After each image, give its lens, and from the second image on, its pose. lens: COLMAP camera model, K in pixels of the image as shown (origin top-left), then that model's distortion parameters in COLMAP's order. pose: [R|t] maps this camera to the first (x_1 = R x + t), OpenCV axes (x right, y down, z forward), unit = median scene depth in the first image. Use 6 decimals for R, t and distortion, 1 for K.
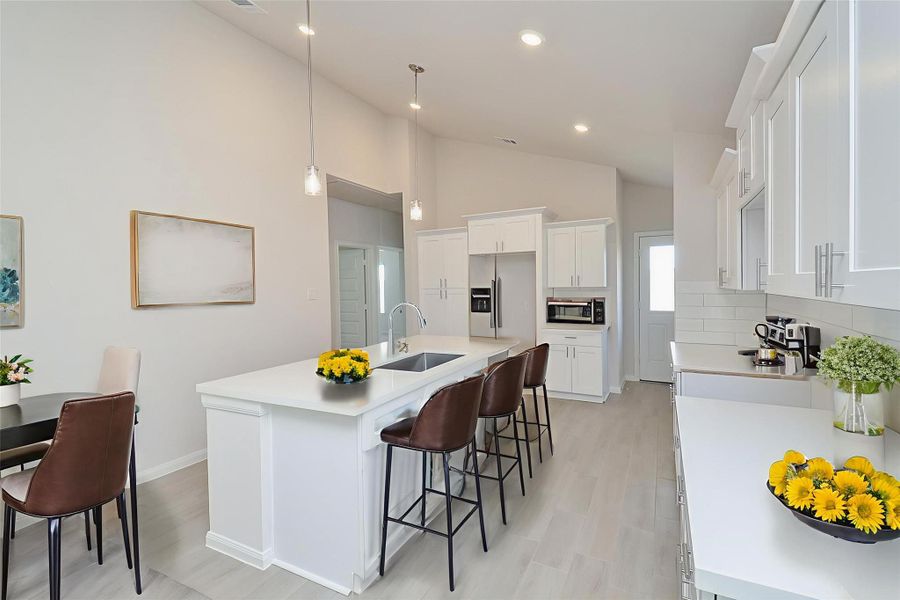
lens RADIAL K [[406.9, 0, 450.2], [0, 406.9, 304.2], [0, 0, 1]] dist [-0.030084, -0.000790]
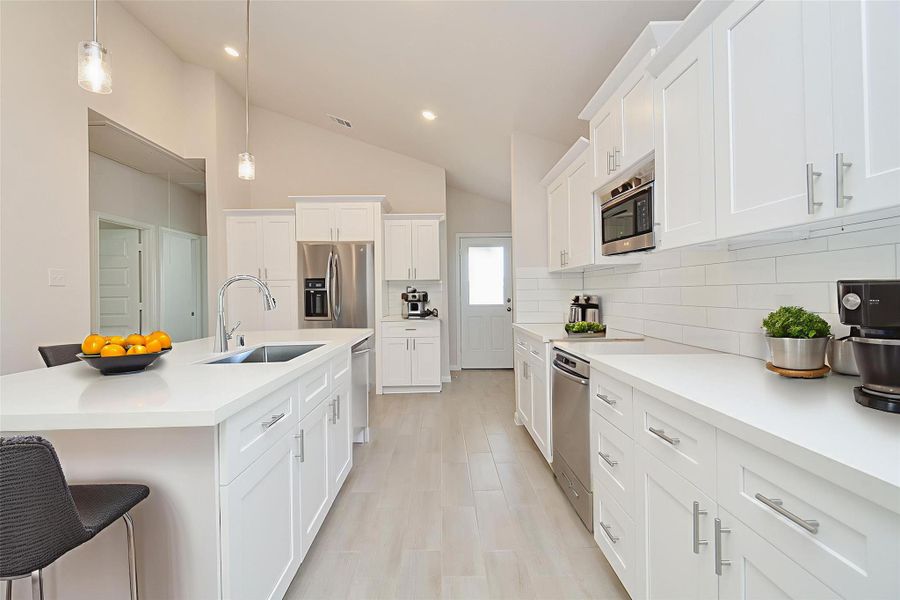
lens RADIAL K [[382.0, 0, 450.0], [0, 382.0, 300.0], [0, 0, 1]] dist [0.003583, -0.015839]
pose [[0.867624, -0.000233, 0.497221, -0.079314], [0.022038, 0.999035, -0.037987, 0.045046], [-0.496732, 0.043916, 0.866792, 0.130418]]
